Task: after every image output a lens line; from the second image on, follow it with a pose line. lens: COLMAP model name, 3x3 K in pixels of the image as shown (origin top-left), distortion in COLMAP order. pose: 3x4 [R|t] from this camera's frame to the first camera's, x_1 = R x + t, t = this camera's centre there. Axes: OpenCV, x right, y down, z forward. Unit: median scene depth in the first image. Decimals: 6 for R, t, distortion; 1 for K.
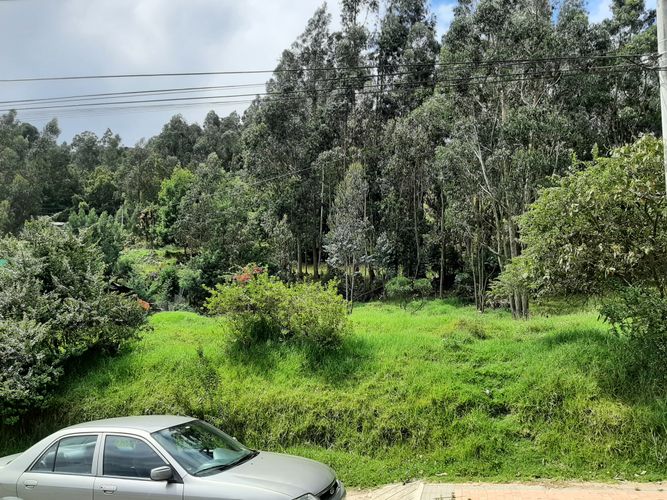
lens RADIAL K [[526.4, 0, 326.1], [0, 526.4, 265.4], [0, 0, 1]] dist [0.070848, -0.131078]
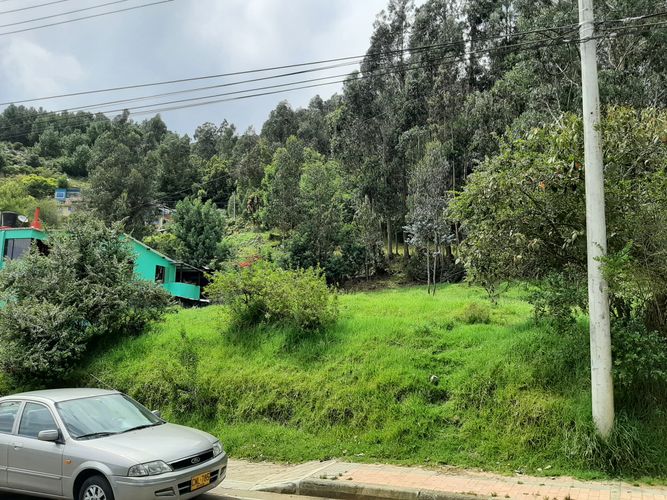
lens RADIAL K [[526.4, 0, 330.9], [0, 526.4, 267.2], [0, 0, 1]] dist [0.070848, -0.131078]
pose [[0.977607, -0.009584, -0.210222, 0.073136], [0.018523, 0.999004, 0.040594, -0.003441], [0.209623, -0.043579, 0.976811, -0.002799]]
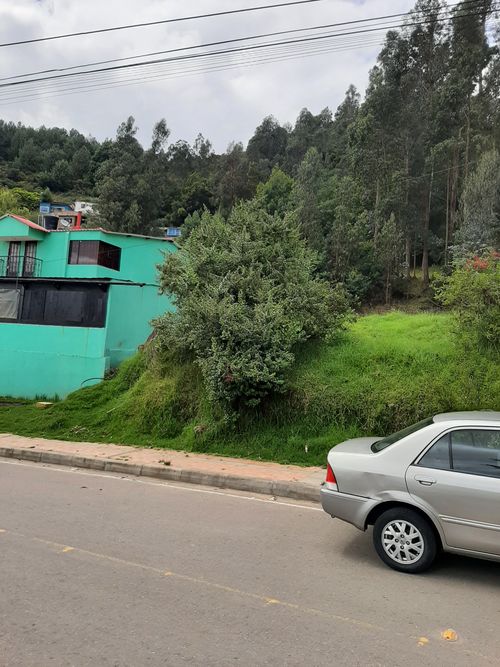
lens RADIAL K [[526.4, 0, 242.6], [0, 526.4, 324.6], [0, 0, 1]] dist [0.070848, -0.131078]
pose [[0.957021, 0.043722, -0.286704, -0.083480], [-0.015096, 0.994741, 0.101304, 0.011846], [0.289626, -0.092622, 0.952648, 0.018969]]
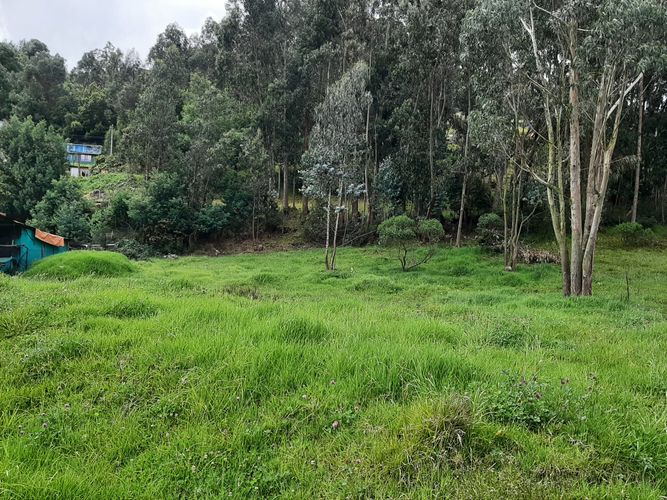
lens RADIAL K [[526.4, 0, 318.2], [0, 526.4, 259.9], [0, 0, 1]] dist [0.070848, -0.131078]
pose [[0.997352, 0.042695, -0.058876, 0.075757], [-0.036008, 0.993245, 0.110305, 0.006517], [0.063188, -0.107893, 0.992152, 0.274758]]
